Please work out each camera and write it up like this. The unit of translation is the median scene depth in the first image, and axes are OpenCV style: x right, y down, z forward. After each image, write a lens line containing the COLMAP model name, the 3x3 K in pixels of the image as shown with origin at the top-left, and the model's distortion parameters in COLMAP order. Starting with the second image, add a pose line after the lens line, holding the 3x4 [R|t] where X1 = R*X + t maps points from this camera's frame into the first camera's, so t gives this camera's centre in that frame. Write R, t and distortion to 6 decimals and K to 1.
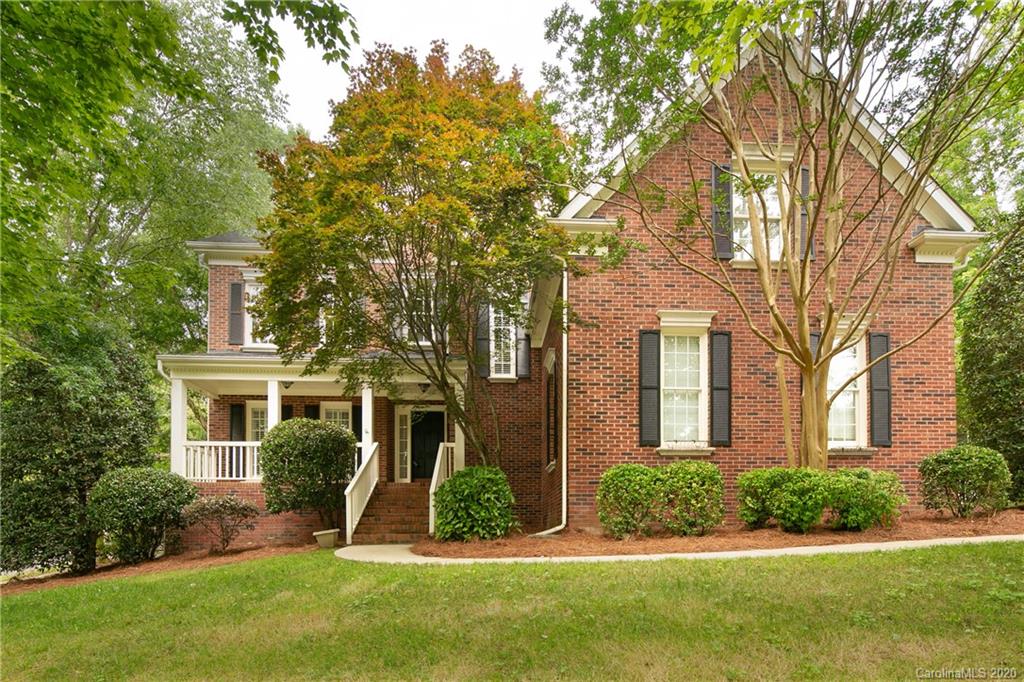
lens RADIAL K [[506.5, 0, 511.5], [0, 506.5, 357.2], [0, 0, 1]] dist [-0.000395, -0.000312]
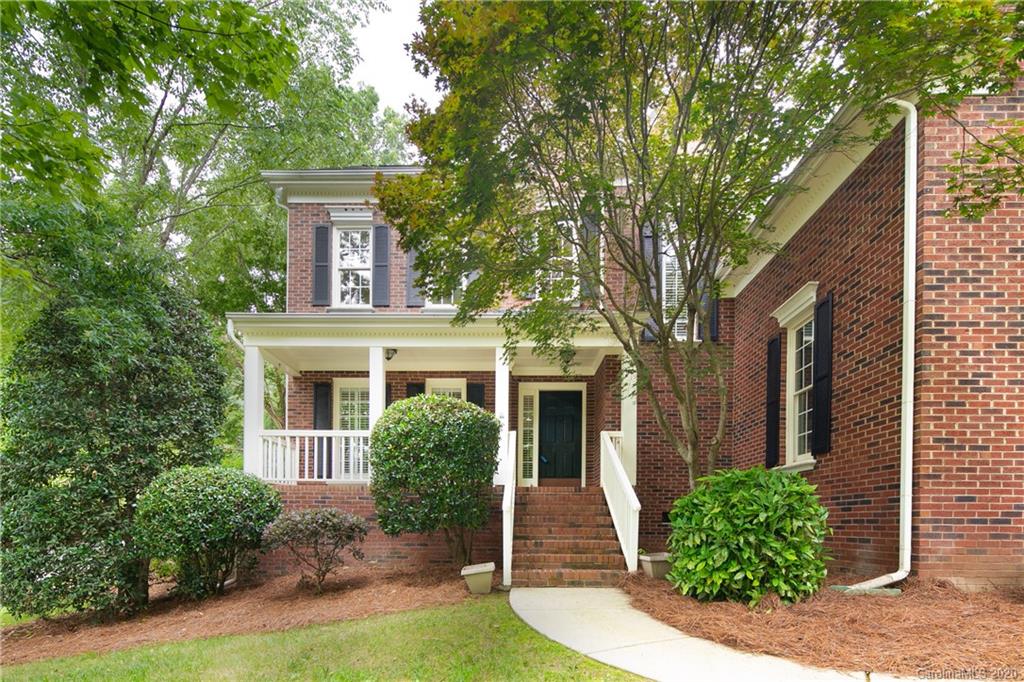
lens RADIAL K [[495.7, 0, 512.0], [0, 495.7, 341.0], [0, 0, 1]] dist [-0.002462, 0.000514]
pose [[0.996900, -0.016765, -0.076876, -0.257126], [0.015391, 0.999712, -0.018423, 0.063298], [0.077163, 0.017183, 0.996870, 0.349282]]
